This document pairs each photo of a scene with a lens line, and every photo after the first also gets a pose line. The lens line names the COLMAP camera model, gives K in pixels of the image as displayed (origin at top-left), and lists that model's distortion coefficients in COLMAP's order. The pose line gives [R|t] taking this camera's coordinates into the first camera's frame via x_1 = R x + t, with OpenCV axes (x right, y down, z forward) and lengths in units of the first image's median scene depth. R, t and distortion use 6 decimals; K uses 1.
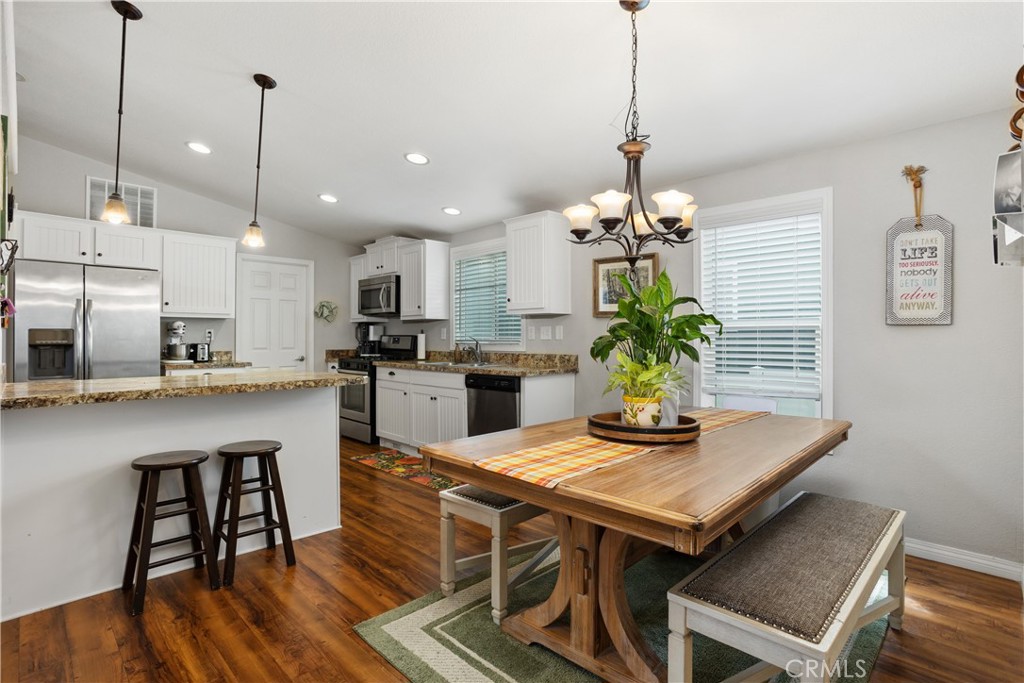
lens RADIAL K [[506.4, 0, 507.7], [0, 506.4, 331.6], [0, 0, 1]] dist [-0.036471, 0.021727]
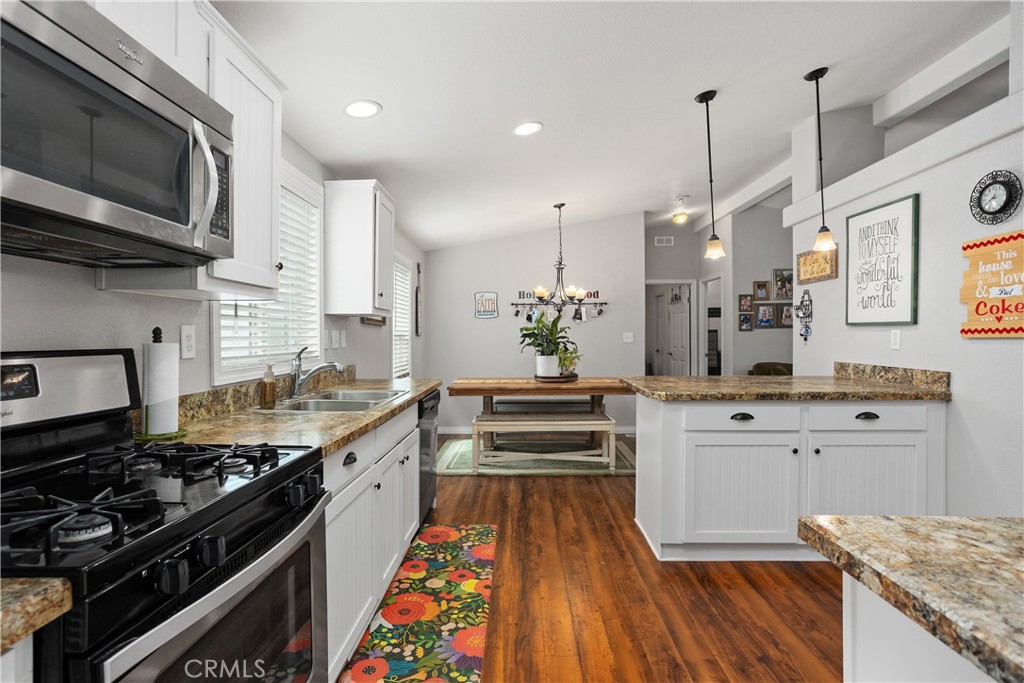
lens RADIAL K [[493.5, 0, 495.8], [0, 493.5, 337.8], [0, 0, 1]] dist [-0.044405, 0.025353]
pose [[-0.669692, -0.001358, 0.742638, -0.625538], [-0.007030, 0.999965, -0.004511, 0.001900], [-0.742606, -0.008242, -0.669678, 1.323845]]
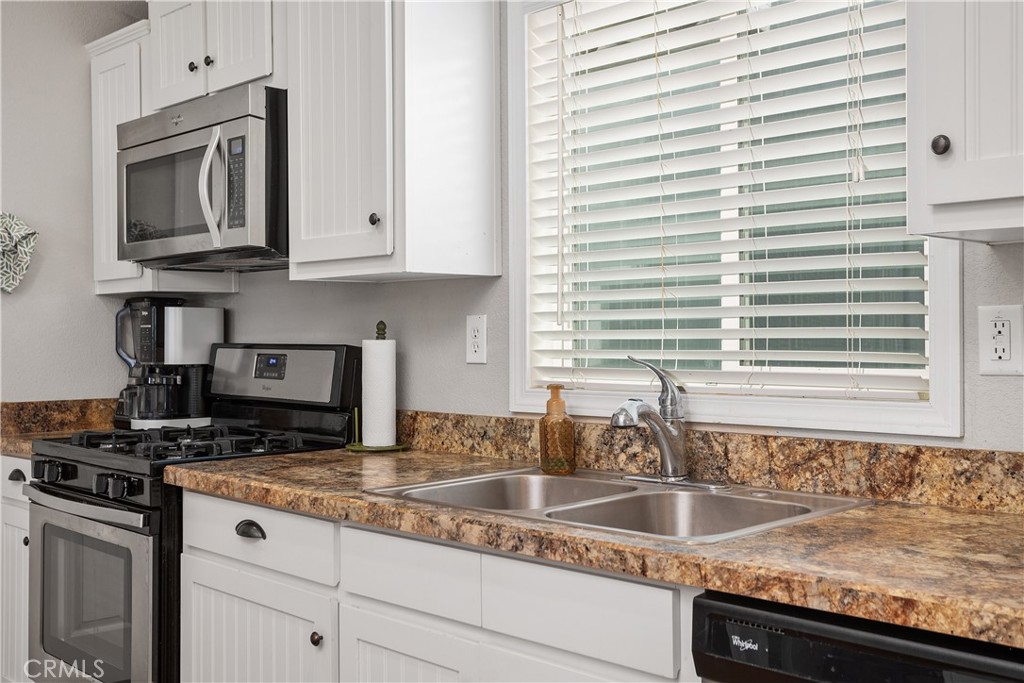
lens RADIAL K [[1103.7, 0, 507.4], [0, 1103.7, 323.5], [0, 0, 1]] dist [0.026831, 0.000000]
pose [[0.999957, -0.005677, -0.007354, -0.135174], [0.005686, 0.999983, 0.001164, -0.004291], [0.007347, -0.001206, 0.999972, 0.616739]]
